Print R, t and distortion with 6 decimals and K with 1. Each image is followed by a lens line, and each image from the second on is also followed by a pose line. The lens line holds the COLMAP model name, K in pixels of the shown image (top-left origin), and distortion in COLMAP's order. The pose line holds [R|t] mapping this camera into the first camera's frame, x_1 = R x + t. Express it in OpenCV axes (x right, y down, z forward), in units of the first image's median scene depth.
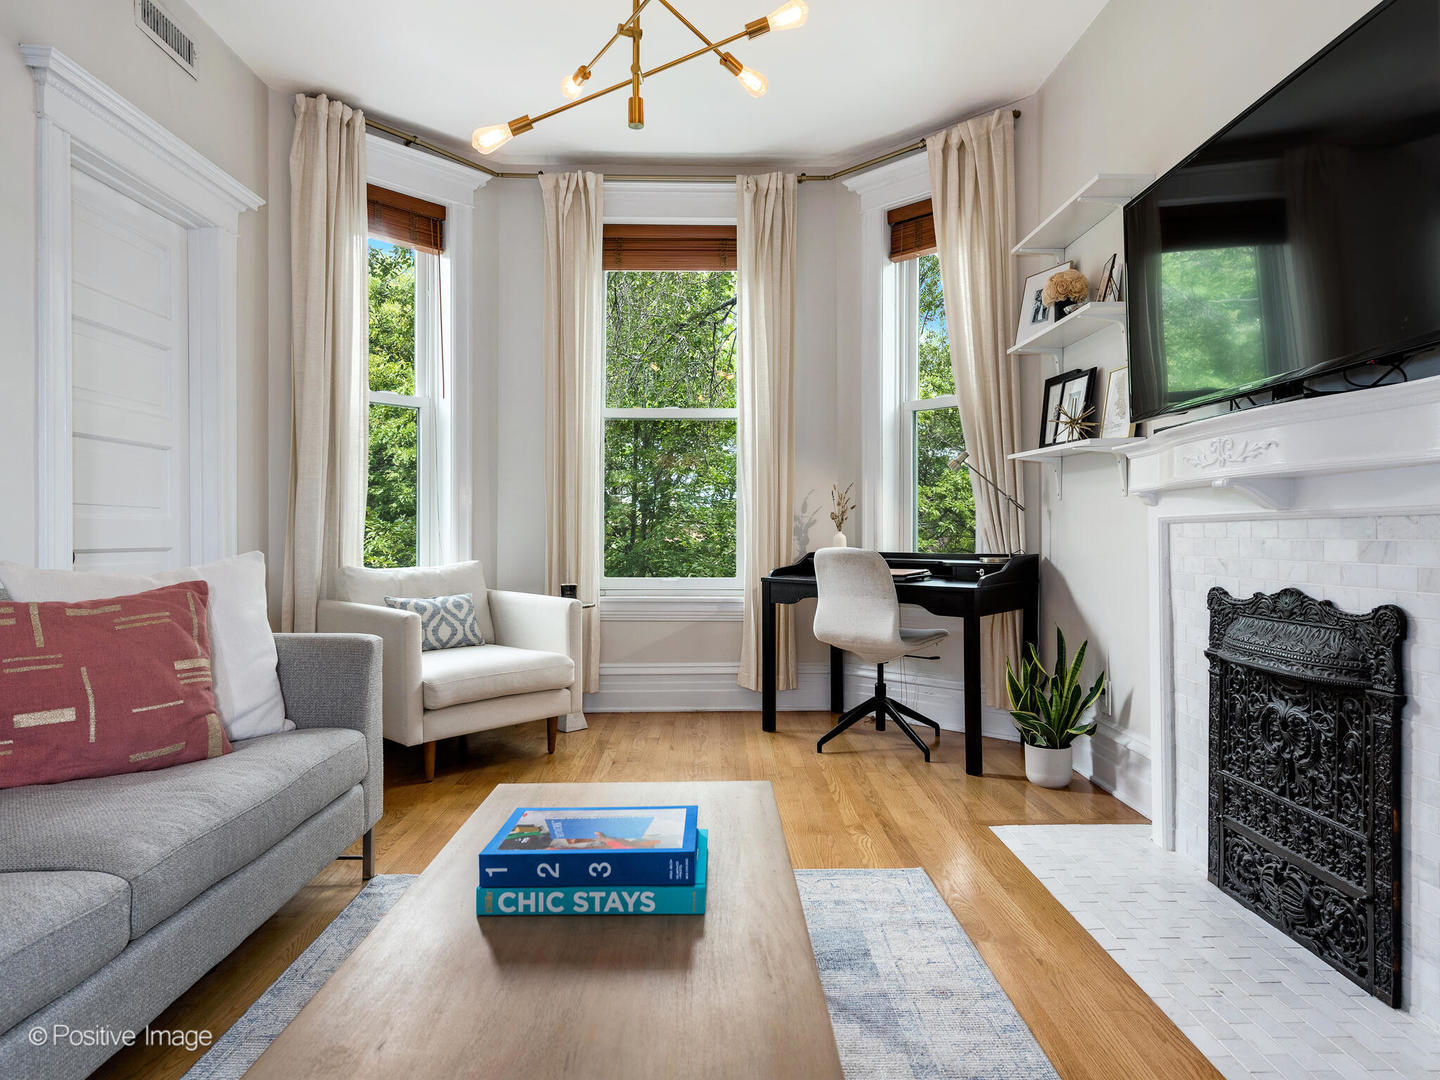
lens RADIAL K [[856.1, 0, 707.3], [0, 856.1, 534.0], [0, 0, 1]] dist [0.011079, -0.006578]
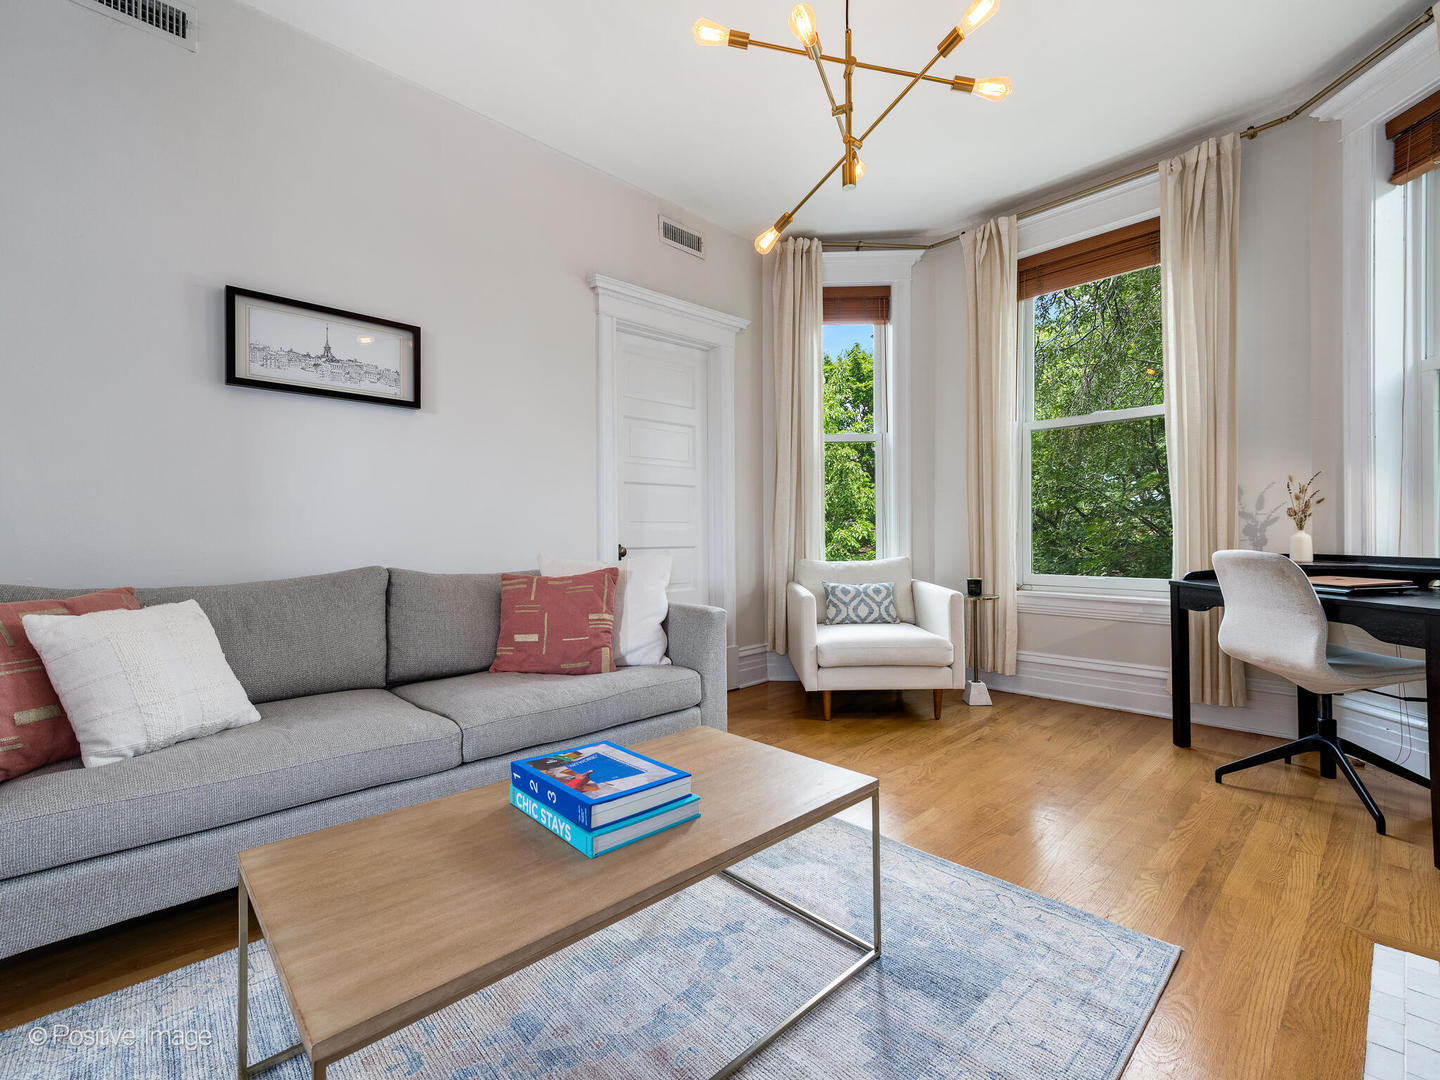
lens RADIAL K [[631.0, 0, 714.3], [0, 631.0, 533.3], [0, 0, 1]] dist [0.009543, -0.002125]
pose [[0.679438, -0.008631, -0.733682, 0.259852], [0.009299, 0.999952, -0.003153, -0.004092], [0.733674, -0.004680, 0.679486, 0.175166]]
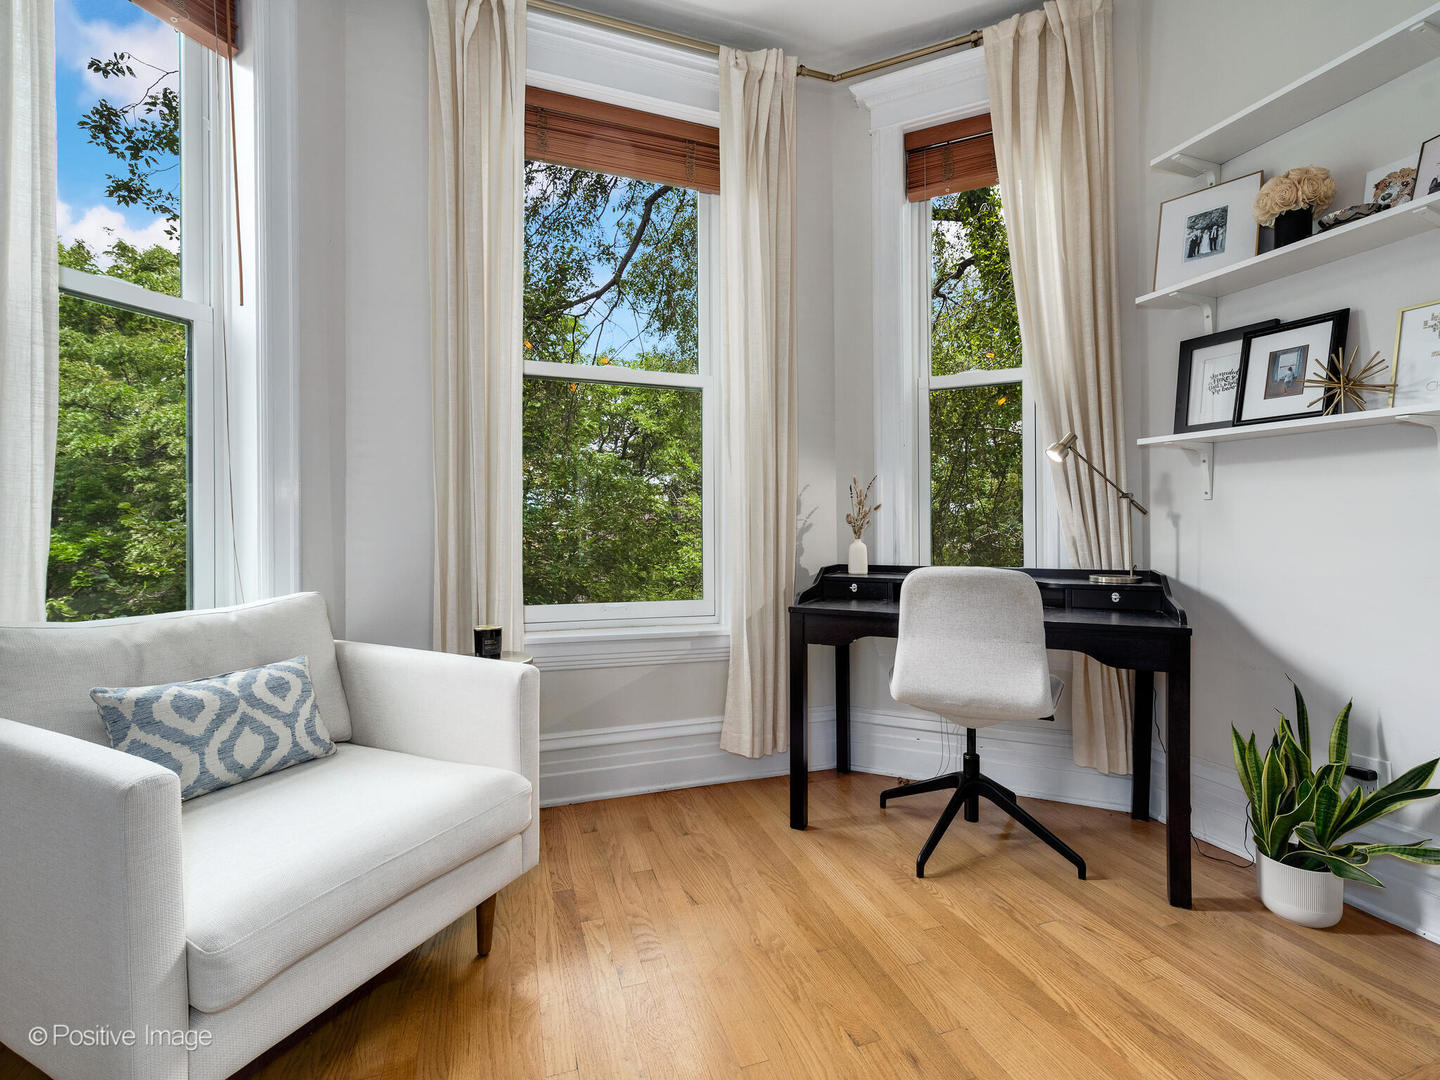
lens RADIAL K [[659.2, 0, 721.2], [0, 659.2, 538.2], [0, 0, 1]] dist [0.005740, 0.001706]
pose [[0.945071, -0.001926, 0.326859, -0.179304], [-0.000270, 0.999978, 0.006672, -0.008965], [-0.326864, -0.006393, 0.945050, 0.569012]]
